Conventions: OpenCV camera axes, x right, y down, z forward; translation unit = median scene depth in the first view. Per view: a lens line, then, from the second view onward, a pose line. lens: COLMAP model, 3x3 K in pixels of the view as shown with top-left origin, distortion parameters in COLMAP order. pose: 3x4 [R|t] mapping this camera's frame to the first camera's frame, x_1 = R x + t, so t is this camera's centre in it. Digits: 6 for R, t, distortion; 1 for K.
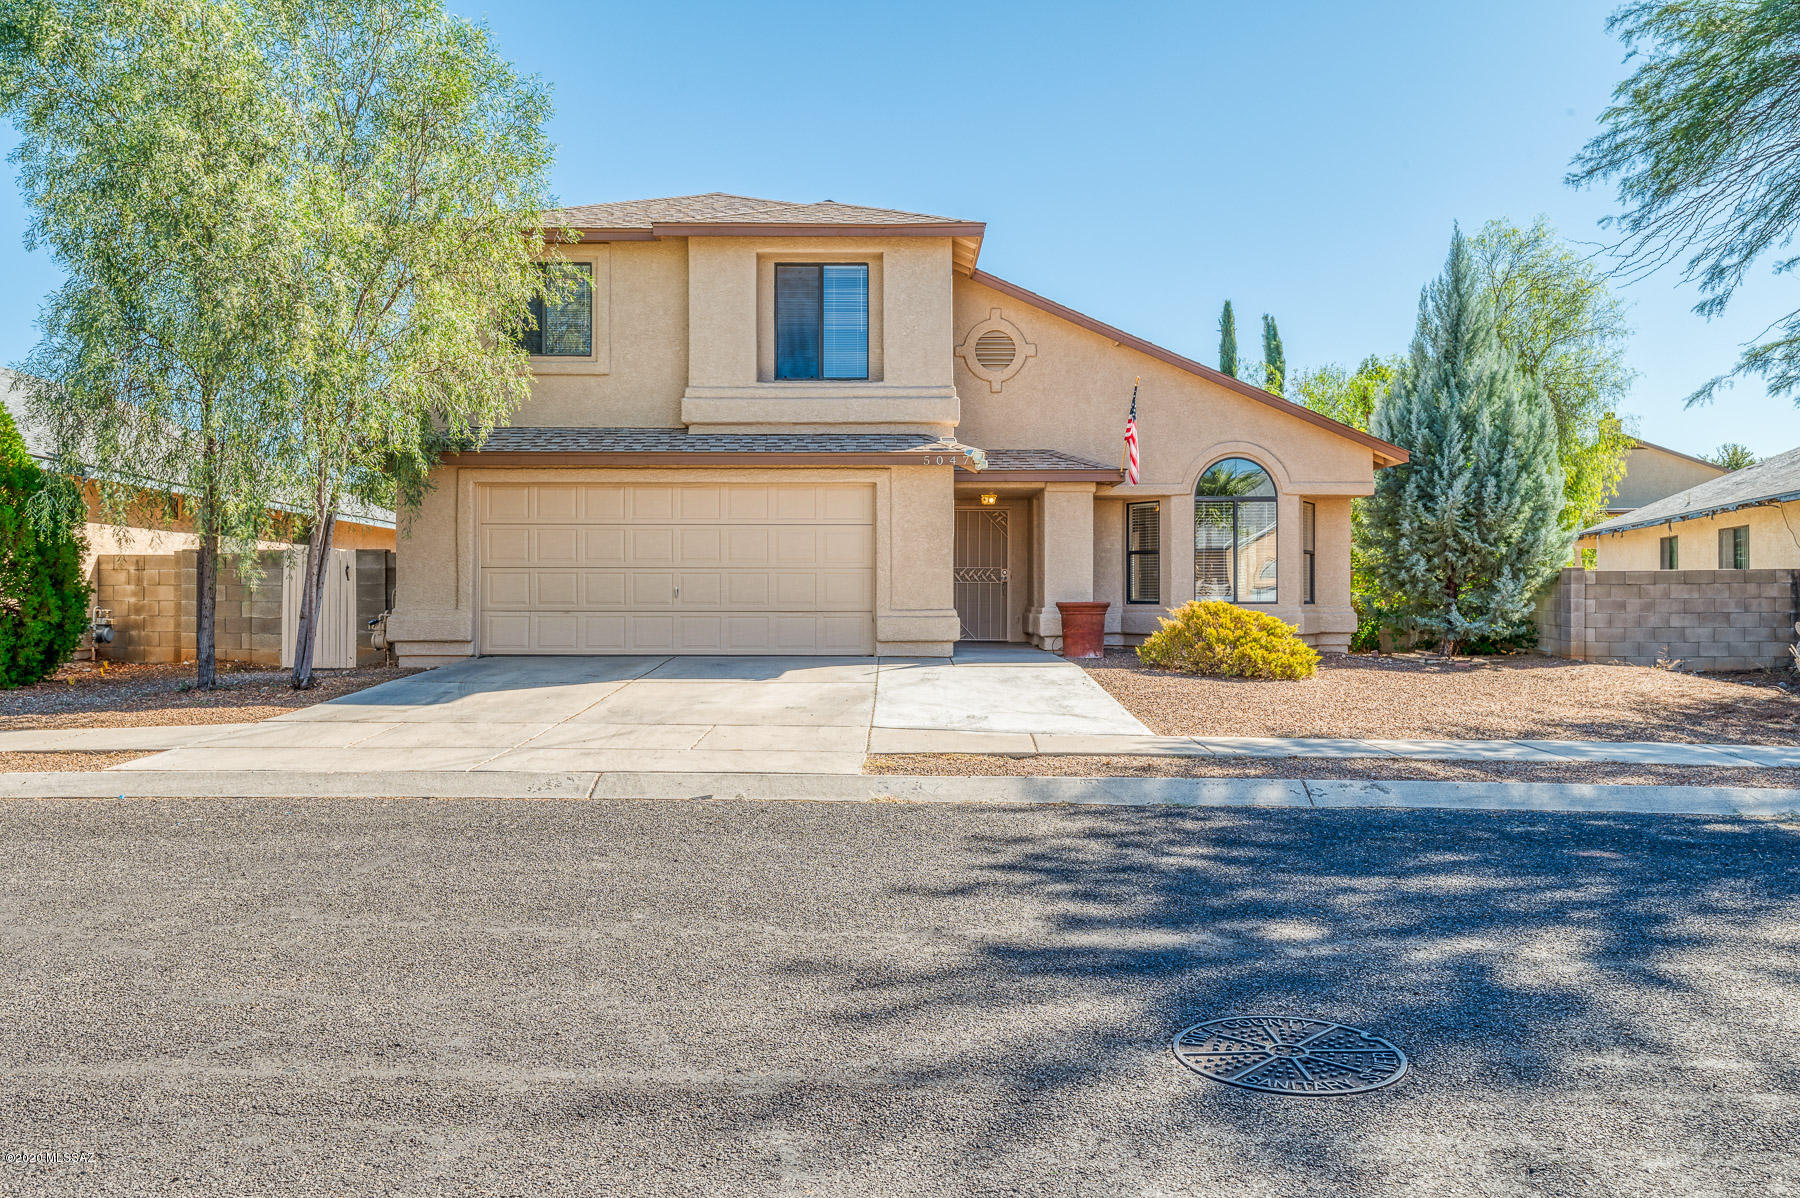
lens RADIAL K [[1313.5, 0, 903.4], [0, 1313.5, 599.1], [0, 0, 1]] dist [0.008568, 0.003869]
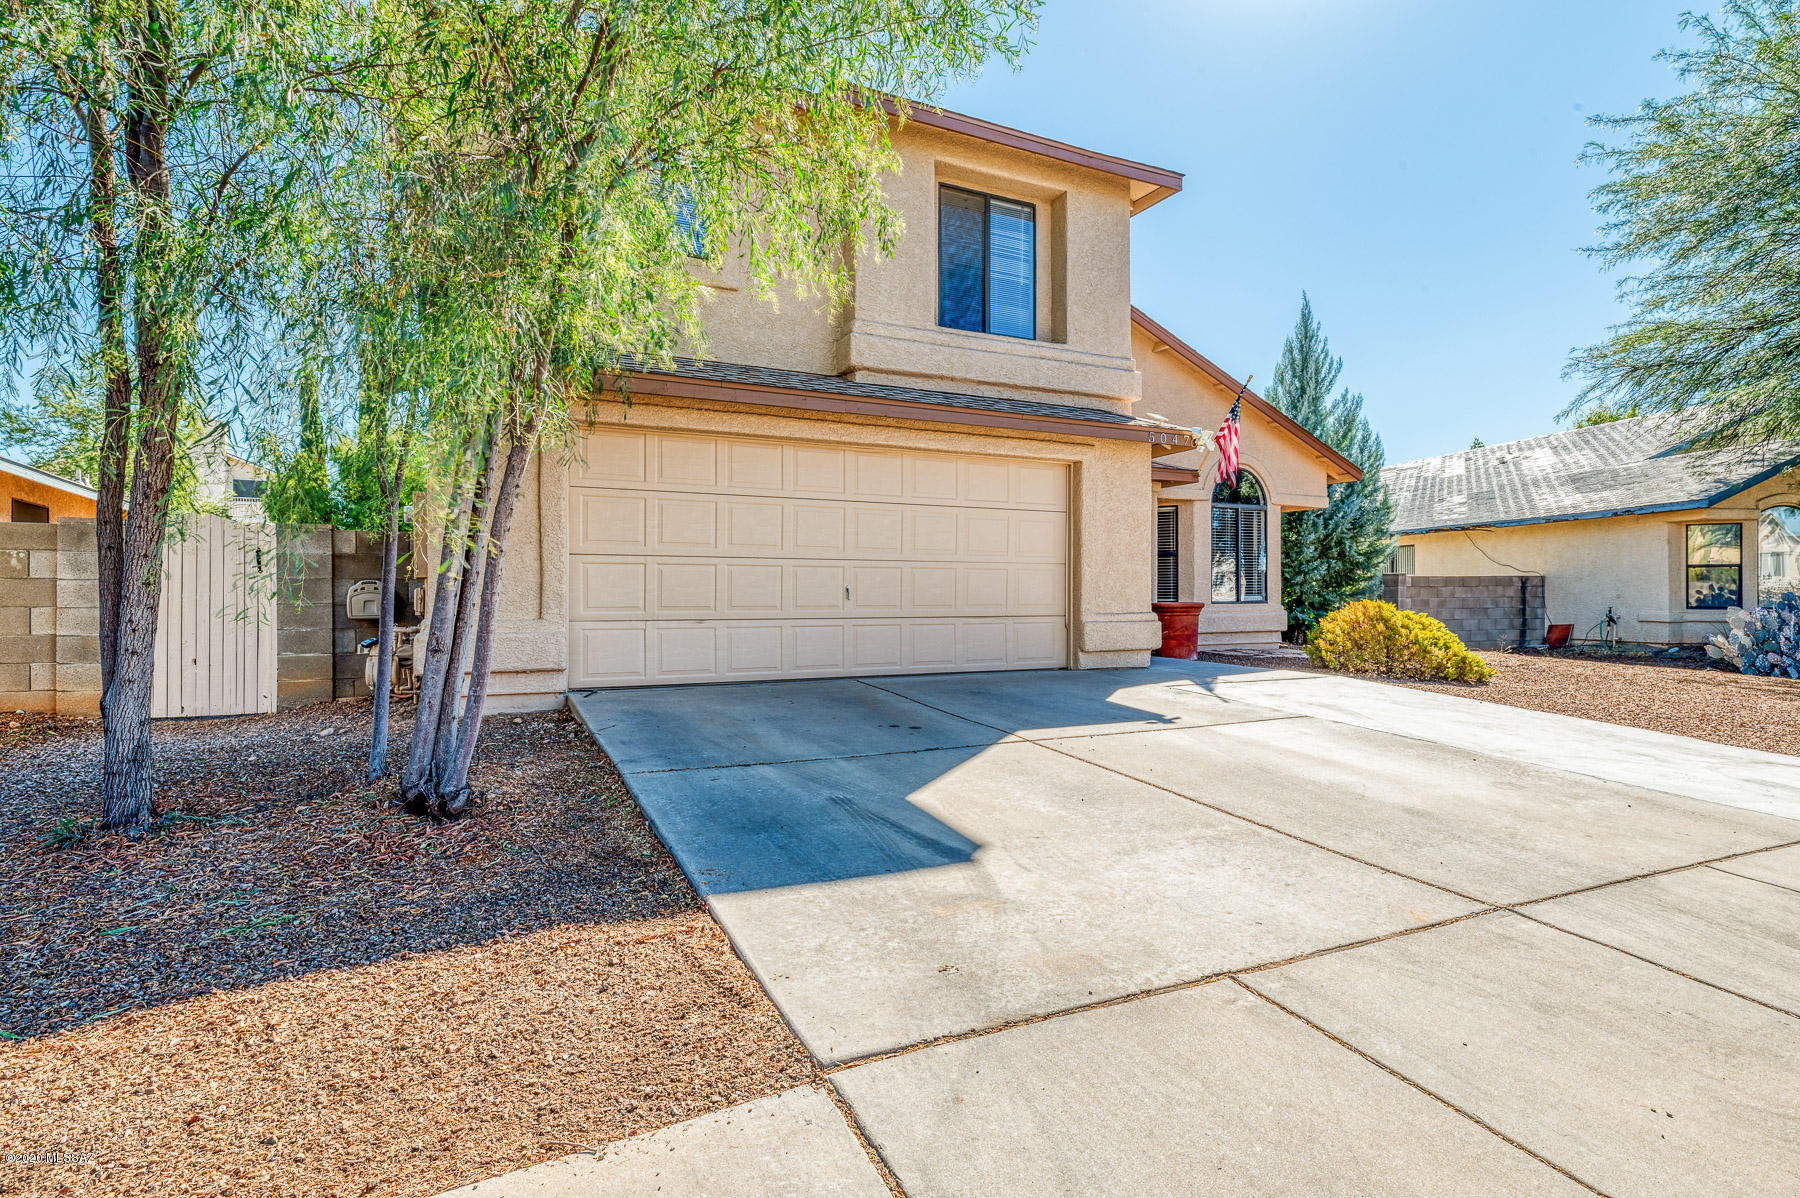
lens RADIAL K [[884.2, 0, 898.0], [0, 884.2, 597.2], [0, 0, 1]] dist [-0.003990, -0.000092]
pose [[0.900053, -0.001818, 0.435776, -0.357880], [0.001509, 0.999998, 0.001056, -0.003080], [-0.435777, -0.000293, 0.900055, 0.528877]]
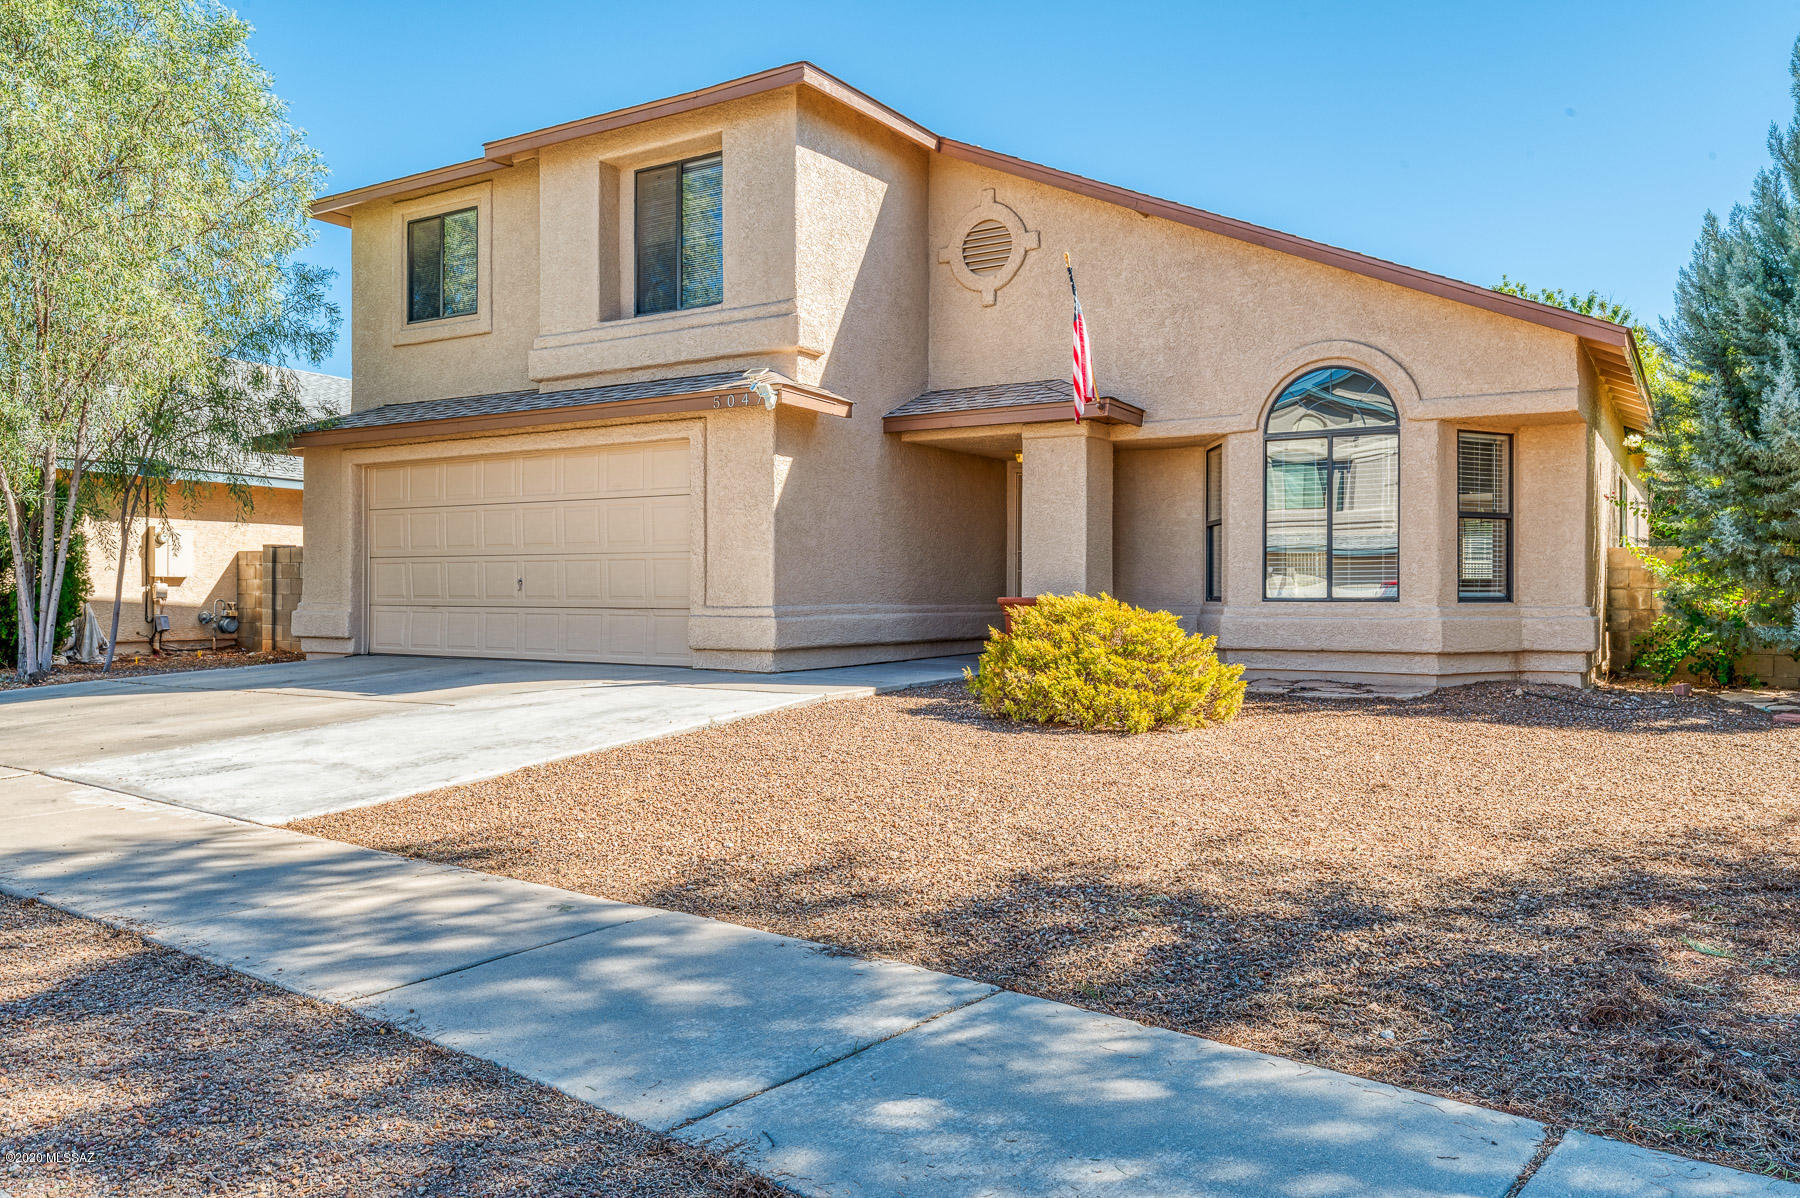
lens RADIAL K [[1313.5, 0, 903.1], [0, 1313.5, 589.7], [0, 0, 1]] dist [0.008568, 0.003869]
pose [[0.848755, -0.000162, -0.528786, 0.465407], [-0.002056, 0.999991, -0.003606, 0.000840], [0.528782, 0.004148, 0.848748, 0.412784]]
